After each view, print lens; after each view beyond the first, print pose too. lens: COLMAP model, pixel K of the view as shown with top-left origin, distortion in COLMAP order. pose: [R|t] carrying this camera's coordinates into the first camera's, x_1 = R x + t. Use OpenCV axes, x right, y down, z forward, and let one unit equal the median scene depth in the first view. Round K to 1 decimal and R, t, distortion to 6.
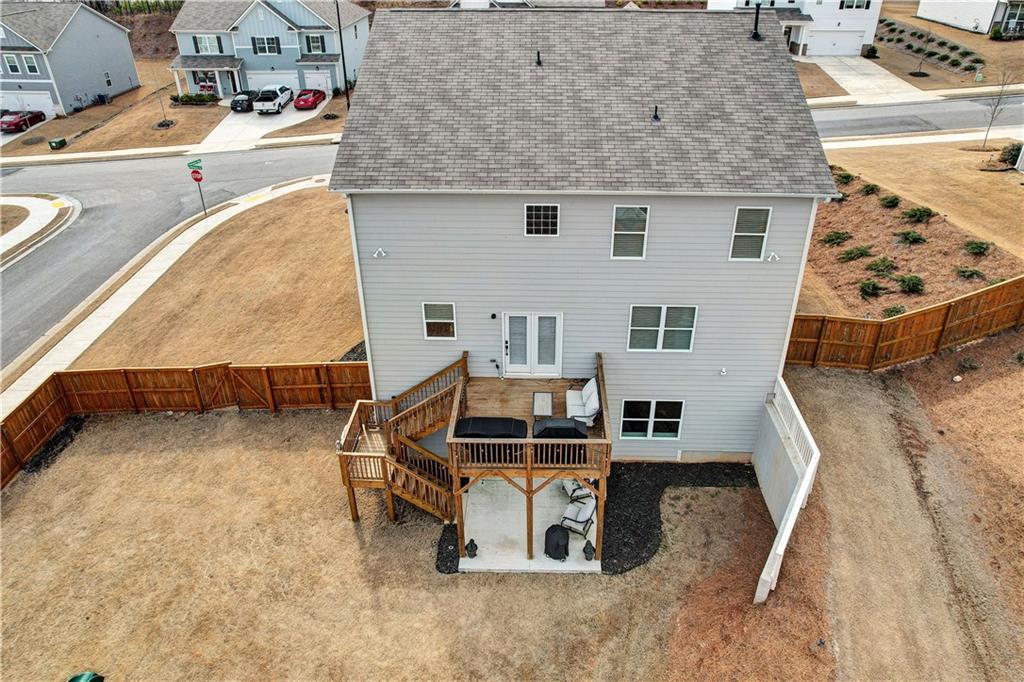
lens RADIAL K [[680.0, 0, 525.7], [0, 680.0, 279.5], [0, 0, 1]] dist [-0.010290, 0.001438]
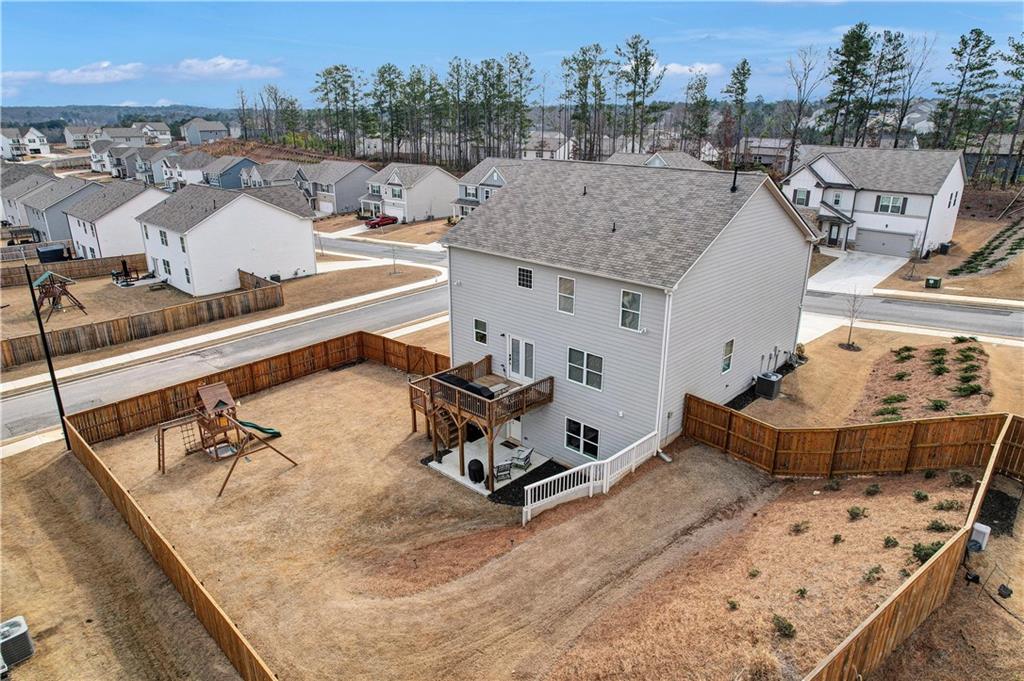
lens RADIAL K [[657.2, 0, 516.2], [0, 657.2, 343.4], [0, 0, 1]] dist [-0.024026, 0.001859]
pose [[0.743316, 0.227576, -0.629039, 0.972561], [-0.316345, 0.948144, -0.030792, 0.111134], [0.589412, 0.221881, 0.776764, -0.207214]]
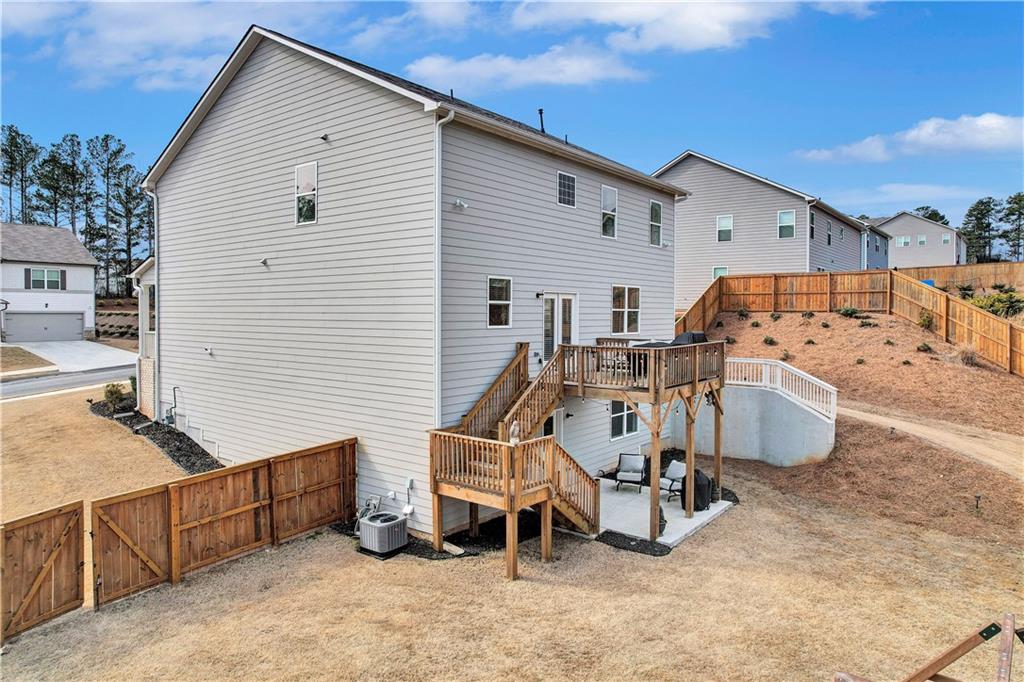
lens RADIAL K [[657.5, 0, 524.5], [0, 657.5, 324.0], [0, 0, 1]] dist [-0.009636, -0.000724]
pose [[0.588014, -0.011778, 0.808765, -0.773000], [0.373014, 0.891169, -0.258222, 0.308925], [-0.717705, 0.453518, 0.528413, 0.557704]]
